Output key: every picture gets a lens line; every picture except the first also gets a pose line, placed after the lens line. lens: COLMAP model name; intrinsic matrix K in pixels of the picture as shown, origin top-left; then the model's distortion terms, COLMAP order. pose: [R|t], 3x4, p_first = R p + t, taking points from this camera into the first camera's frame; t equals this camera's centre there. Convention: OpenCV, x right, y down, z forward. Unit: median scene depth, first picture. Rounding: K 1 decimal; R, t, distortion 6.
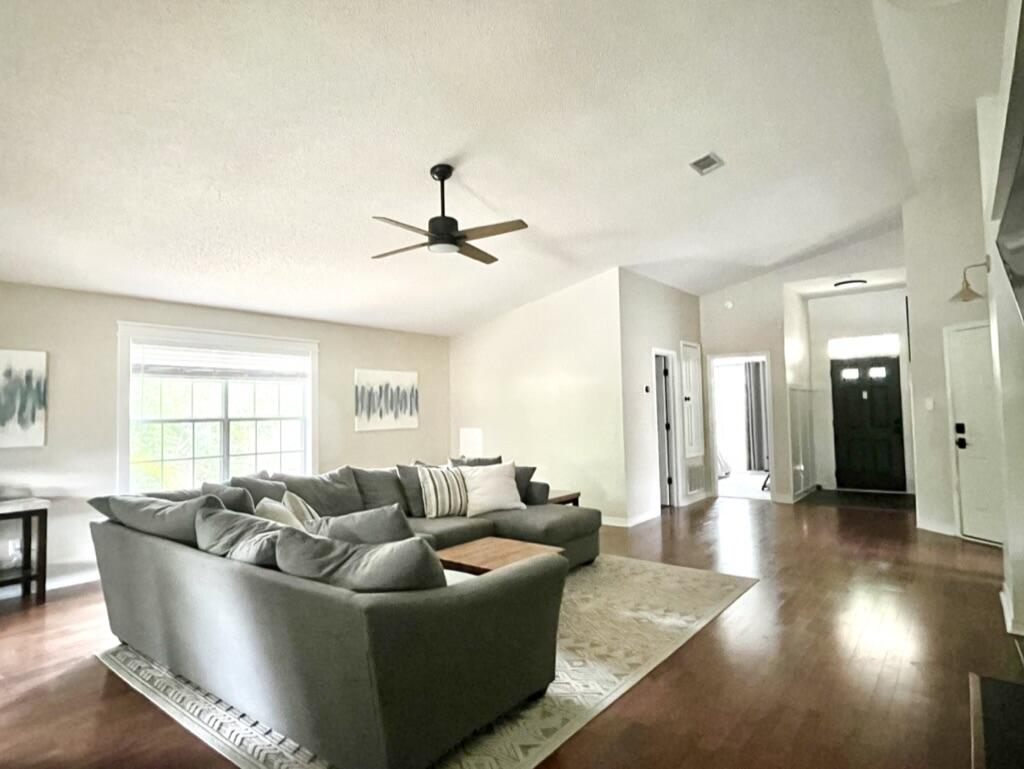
lens RADIAL K [[580.6, 0, 510.7], [0, 580.6, 379.8], [0, 0, 1]] dist [0.005048, -0.004169]
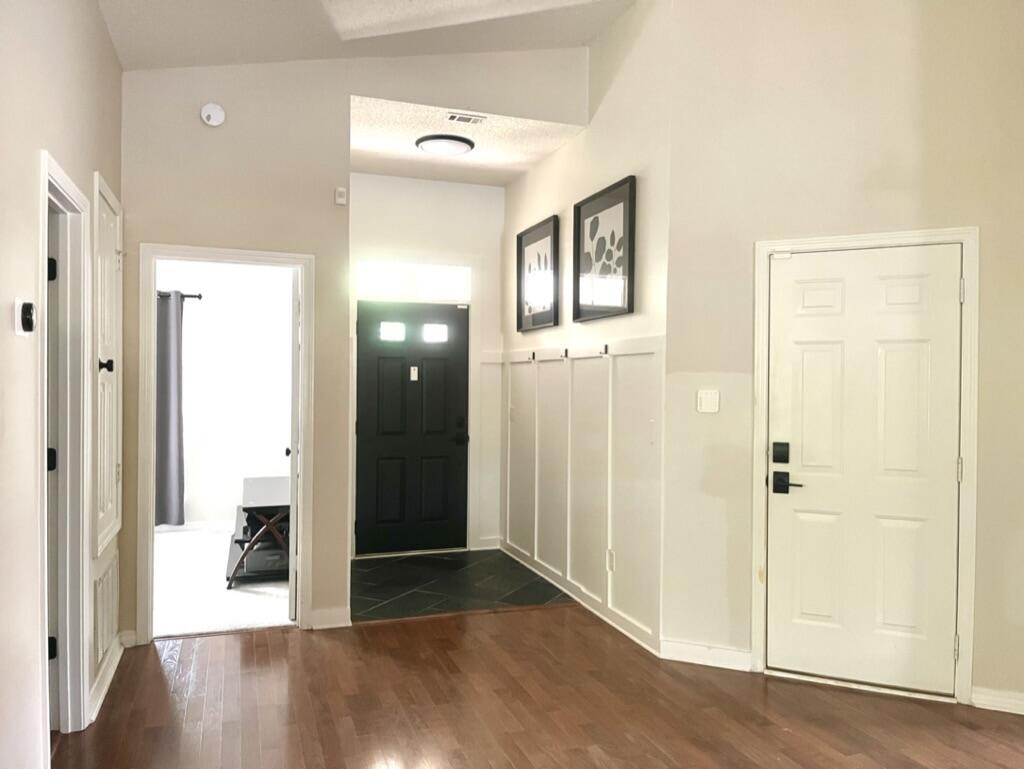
lens RADIAL K [[778.9, 0, 509.6], [0, 778.9, 388.6], [0, 0, 1]] dist [0.033925, -0.023028]
pose [[0.543157, 0.020829, 0.839373, 0.075703], [-0.065711, 0.997681, 0.017764, 0.026163], [-0.837056, -0.064804, 0.543266, 0.656102]]
